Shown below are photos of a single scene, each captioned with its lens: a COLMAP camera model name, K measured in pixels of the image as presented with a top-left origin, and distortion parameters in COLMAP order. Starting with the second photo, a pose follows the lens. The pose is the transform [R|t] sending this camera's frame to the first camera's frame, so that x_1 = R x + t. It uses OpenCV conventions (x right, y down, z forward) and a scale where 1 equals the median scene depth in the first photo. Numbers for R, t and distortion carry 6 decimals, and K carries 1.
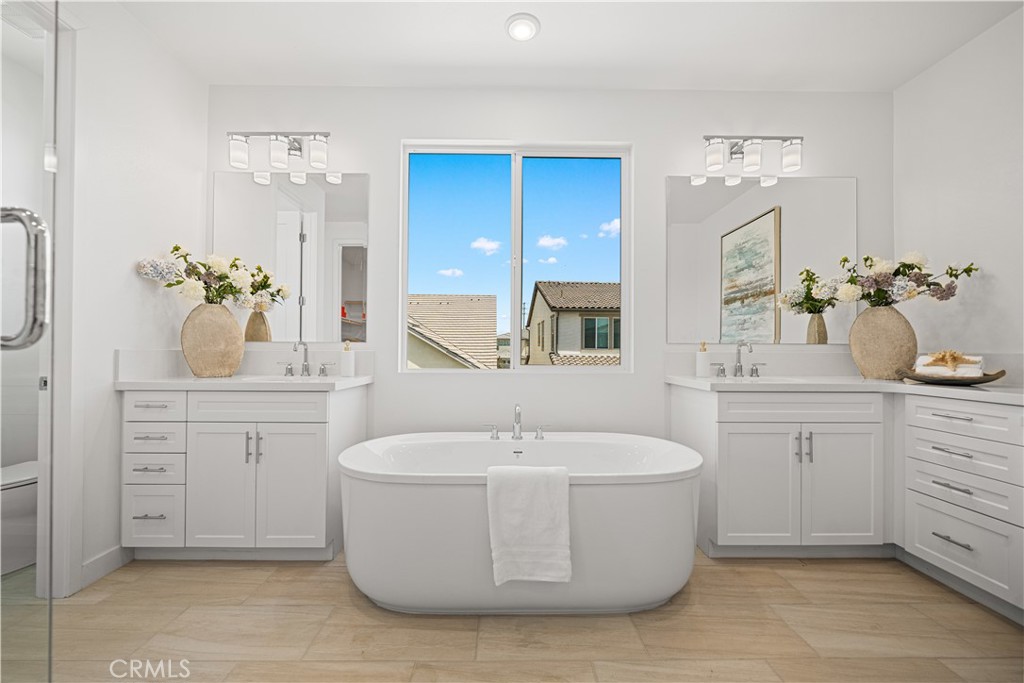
lens RADIAL K [[402.7, 0, 507.7], [0, 402.7, 347.3], [0, 0, 1]] dist [-0.003769, 0.000186]
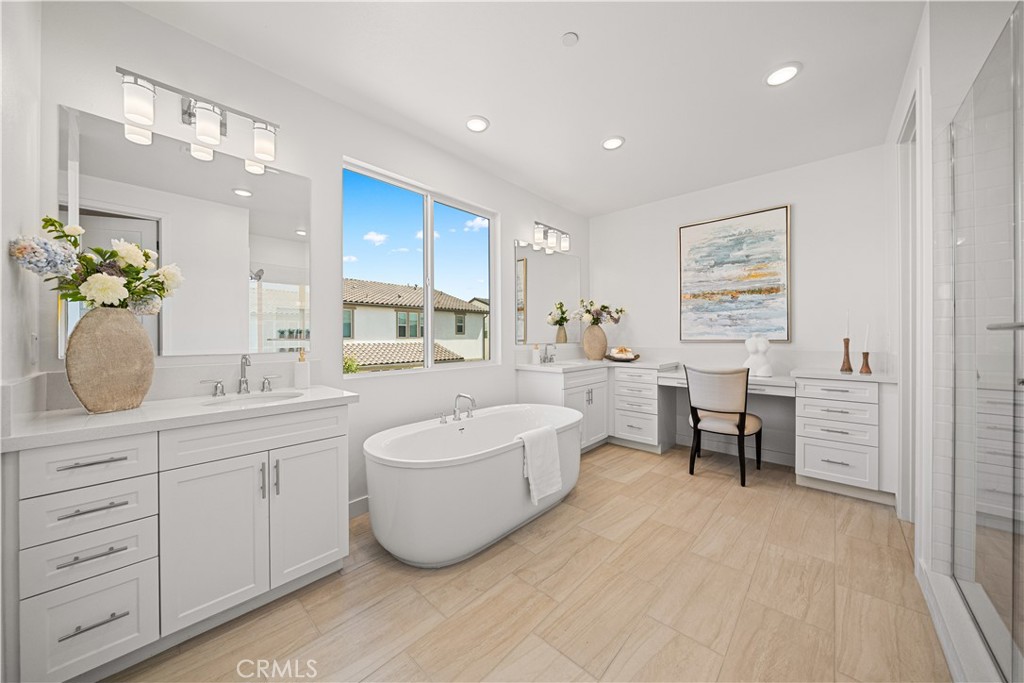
lens RADIAL K [[344.1, 0, 508.0], [0, 344.1, 338.5], [0, 0, 1]] dist [-0.001323, -0.000357]
pose [[0.699547, -0.012437, 0.714478, -0.764623], [0.005308, 0.999911, 0.012209, -0.064410], [-0.714567, -0.004748, 0.699551, 0.086718]]
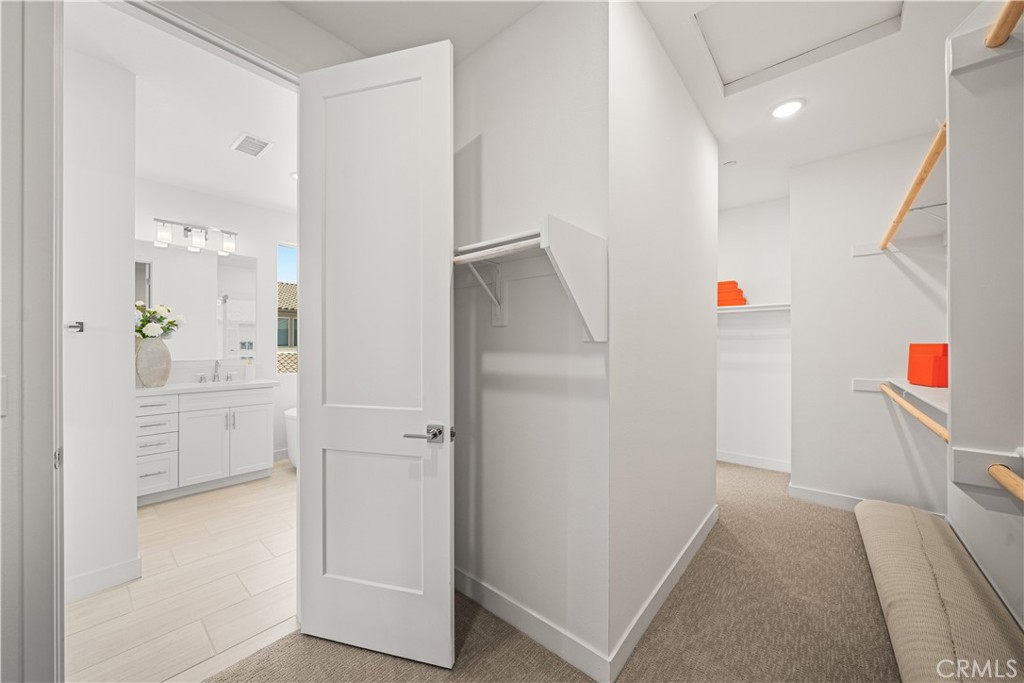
lens RADIAL K [[364.9, 0, 511.8], [0, 364.9, 344.7], [0, 0, 1]] dist [-0.001890, -0.000050]
pose [[0.668077, -0.004234, 0.744080, -0.957364], [-0.000500, 0.999981, 0.006139, -0.101425], [-0.744092, -0.004473, 0.668062, -0.995973]]
